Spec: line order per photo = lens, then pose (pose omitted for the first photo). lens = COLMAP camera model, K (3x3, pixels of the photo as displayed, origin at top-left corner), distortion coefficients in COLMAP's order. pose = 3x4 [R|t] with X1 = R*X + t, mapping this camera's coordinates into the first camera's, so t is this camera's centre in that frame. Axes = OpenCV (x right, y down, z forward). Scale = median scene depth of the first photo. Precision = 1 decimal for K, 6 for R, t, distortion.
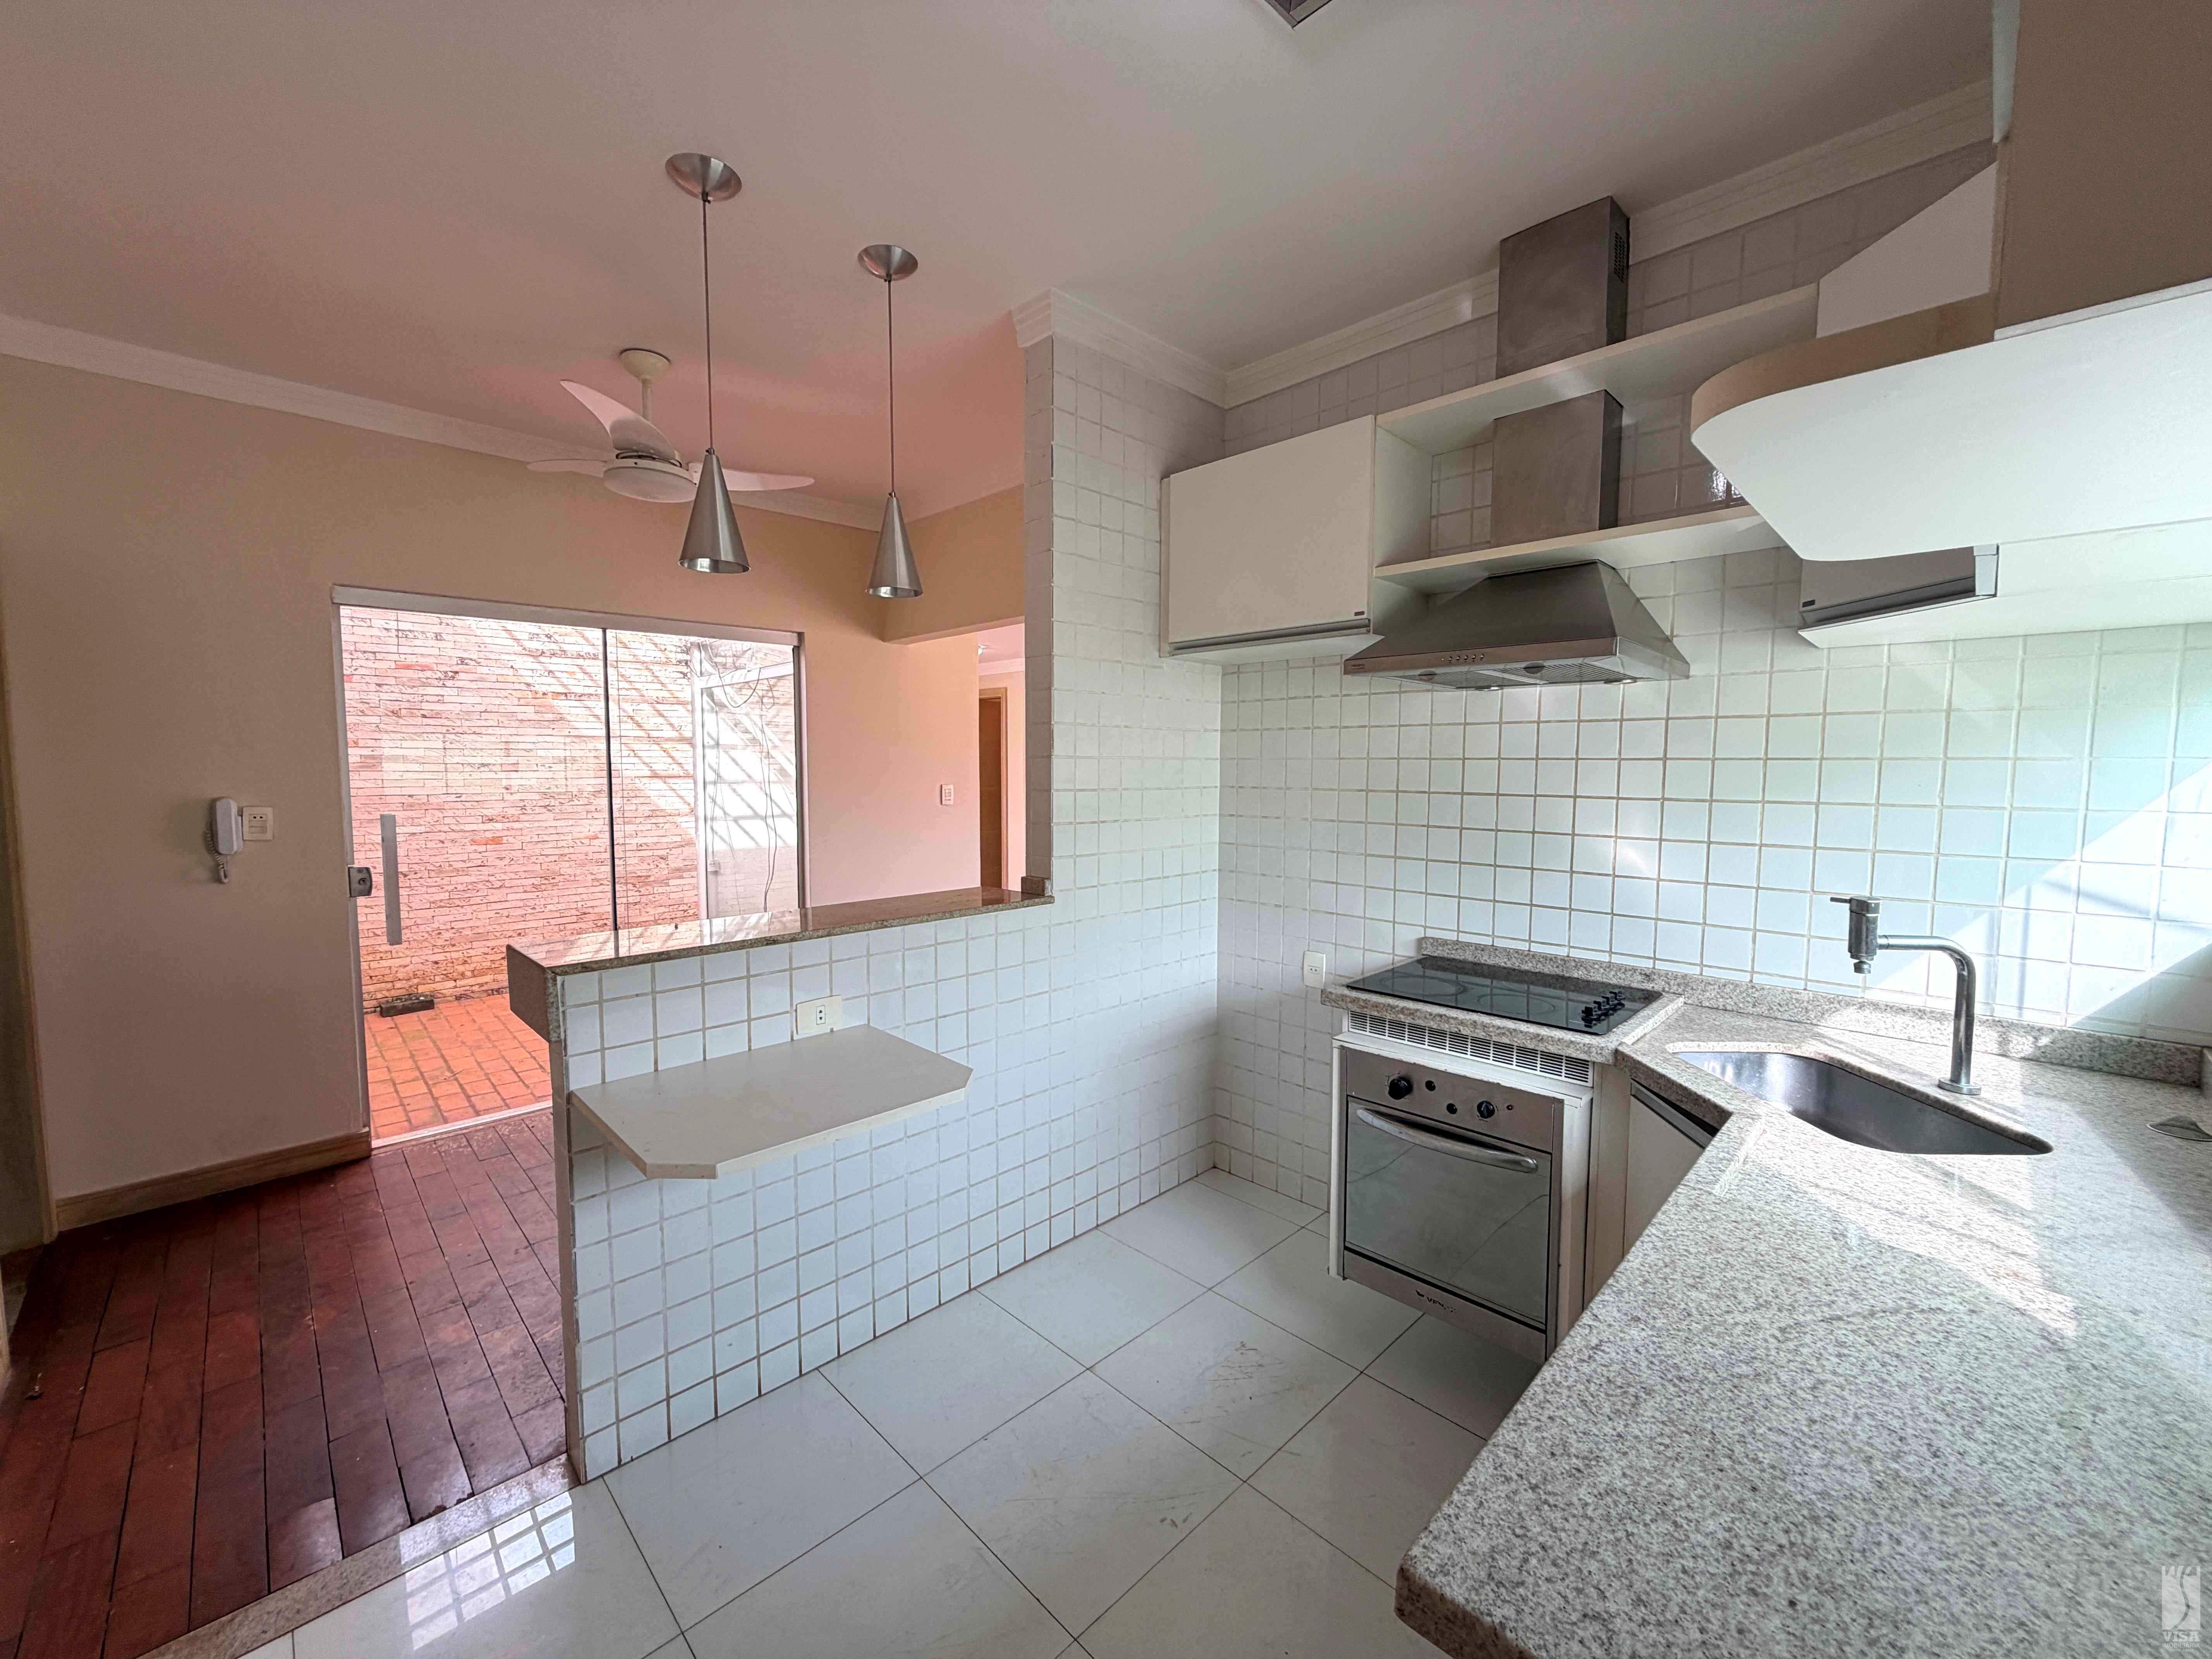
lens RADIAL K [[881.4, 0, 1098.1], [0, 881.4, 823.3], [0, 0, 1]] dist [0.000072, -0.000213]
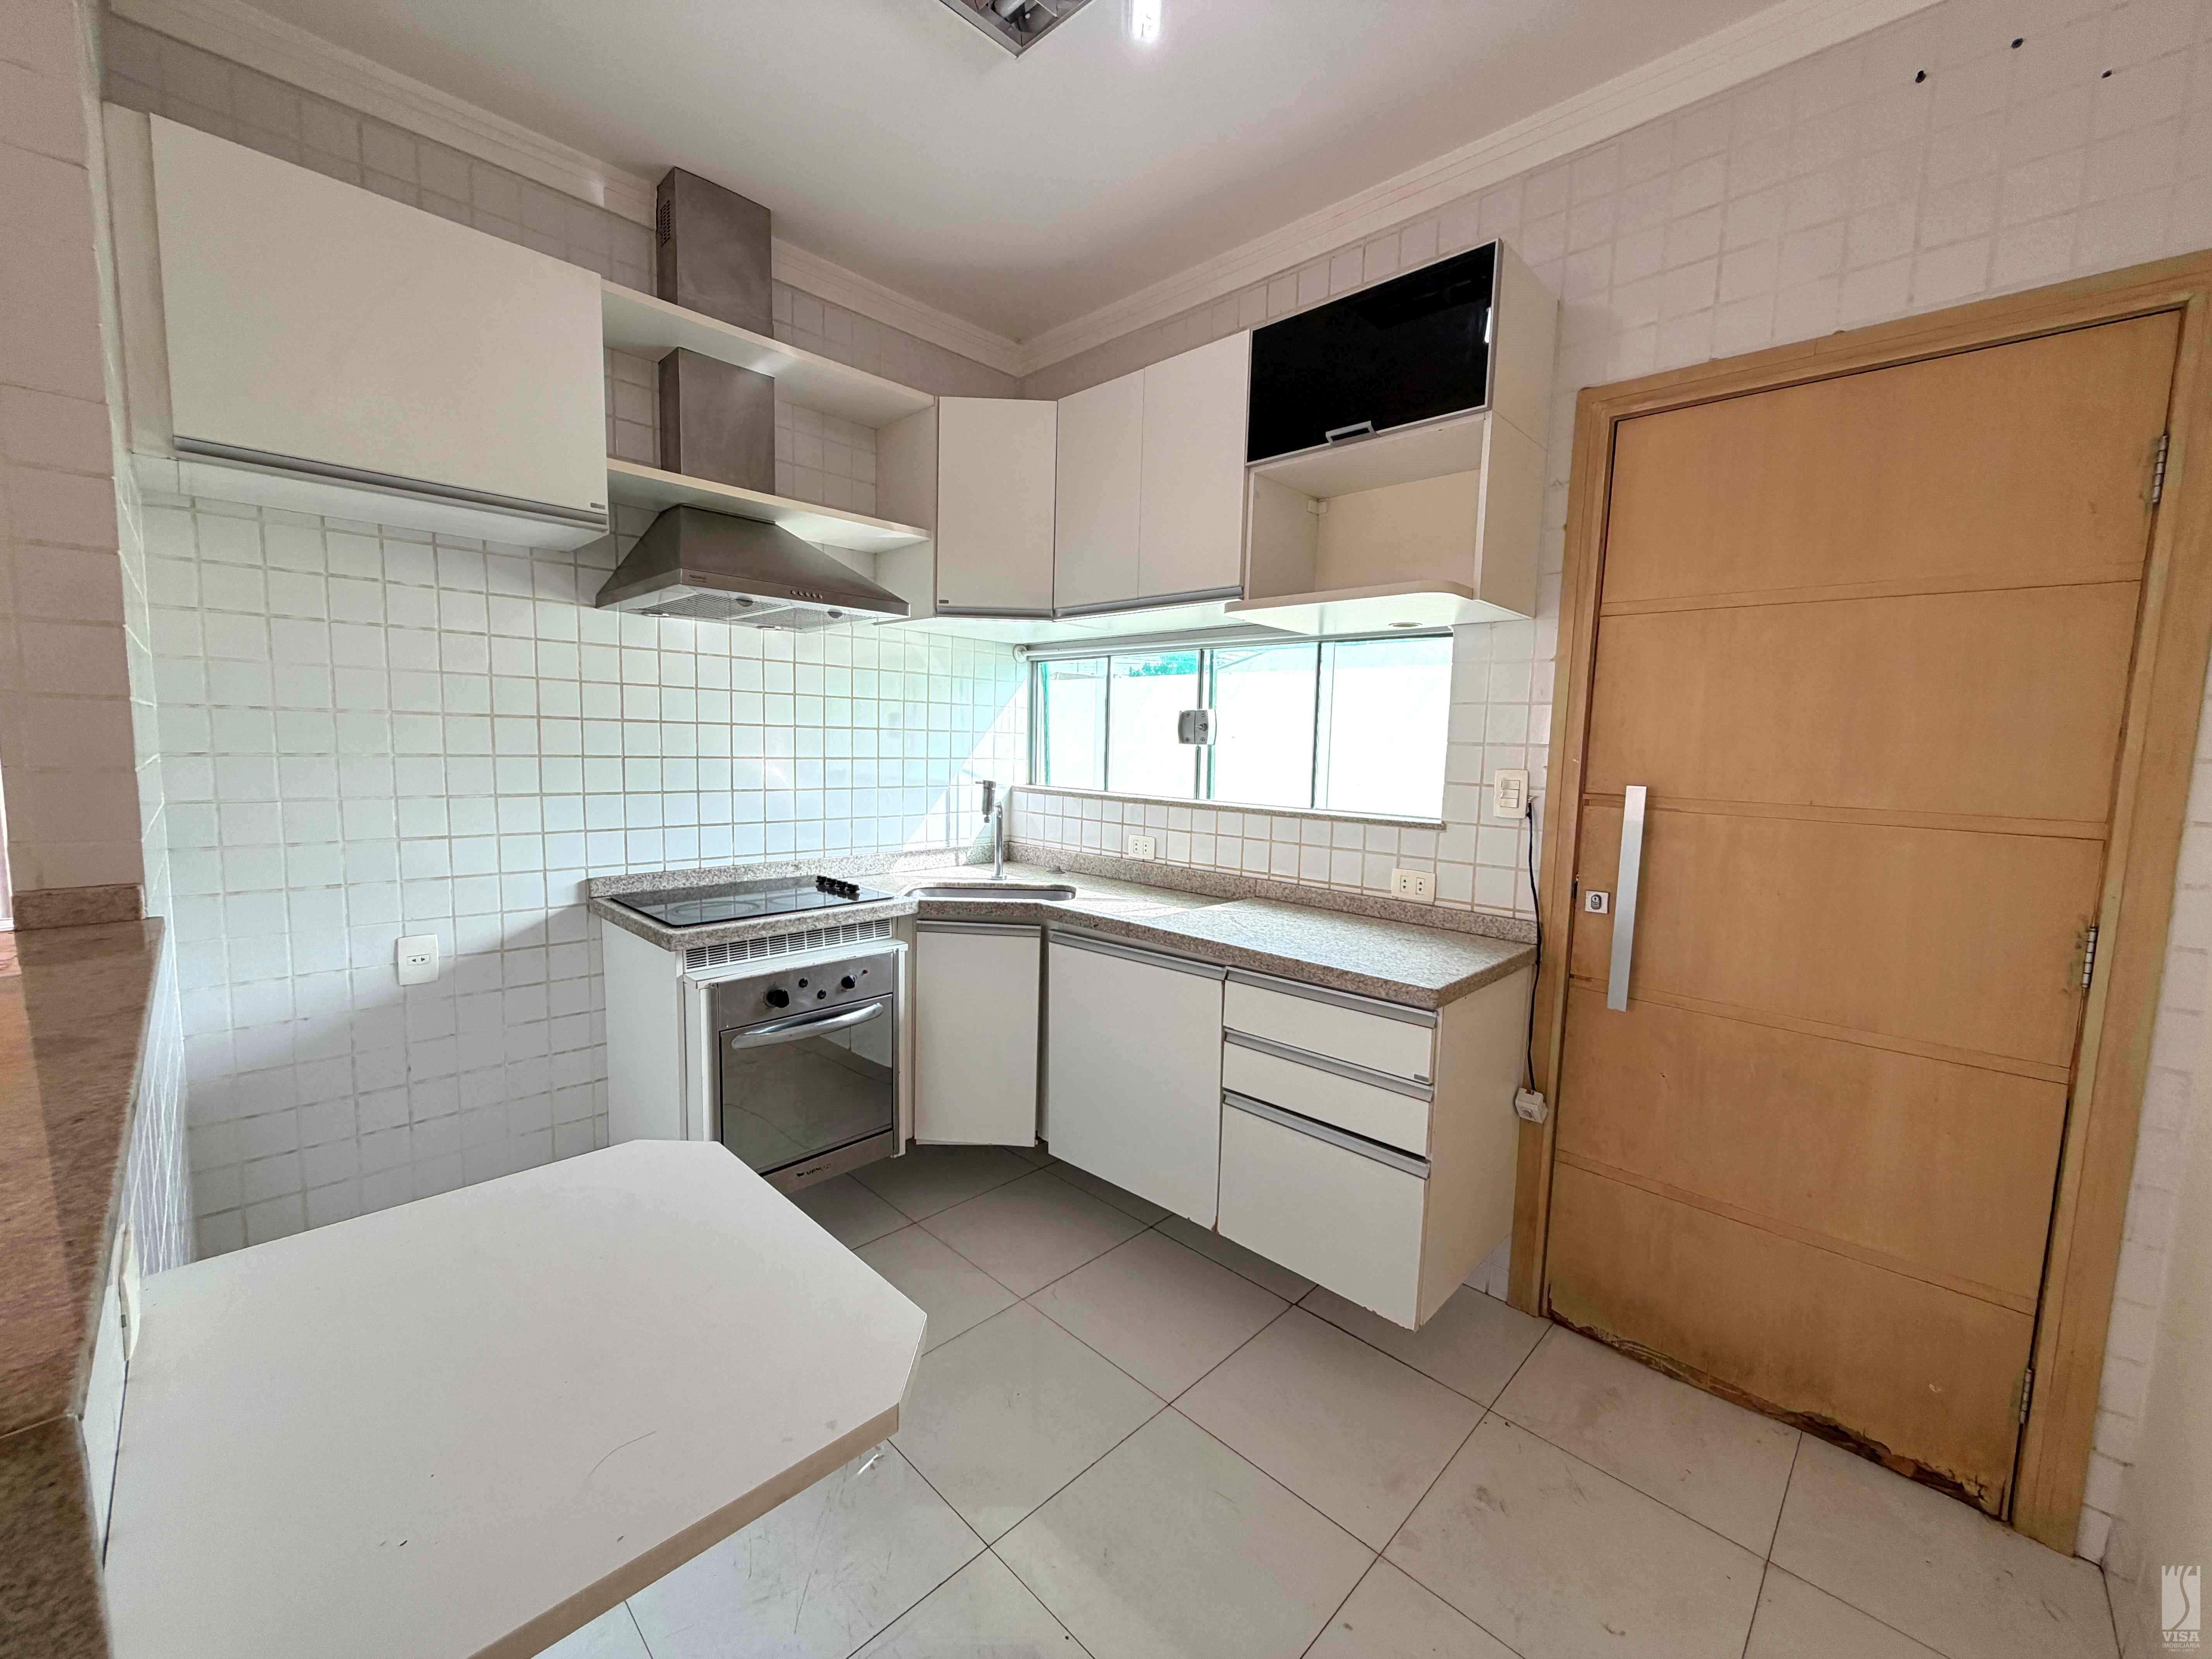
lens RADIAL K [[881.4, 0, 1115.4], [0, 881.4, 822.7], [0, 0, 1]] dist [0.000072, -0.000213]
pose [[-0.024236, -0.099335, 0.994759, -0.601495], [0.038843, 0.994206, 0.100226, 0.001636], [-0.998951, 0.041068, -0.020237, 0.526809]]
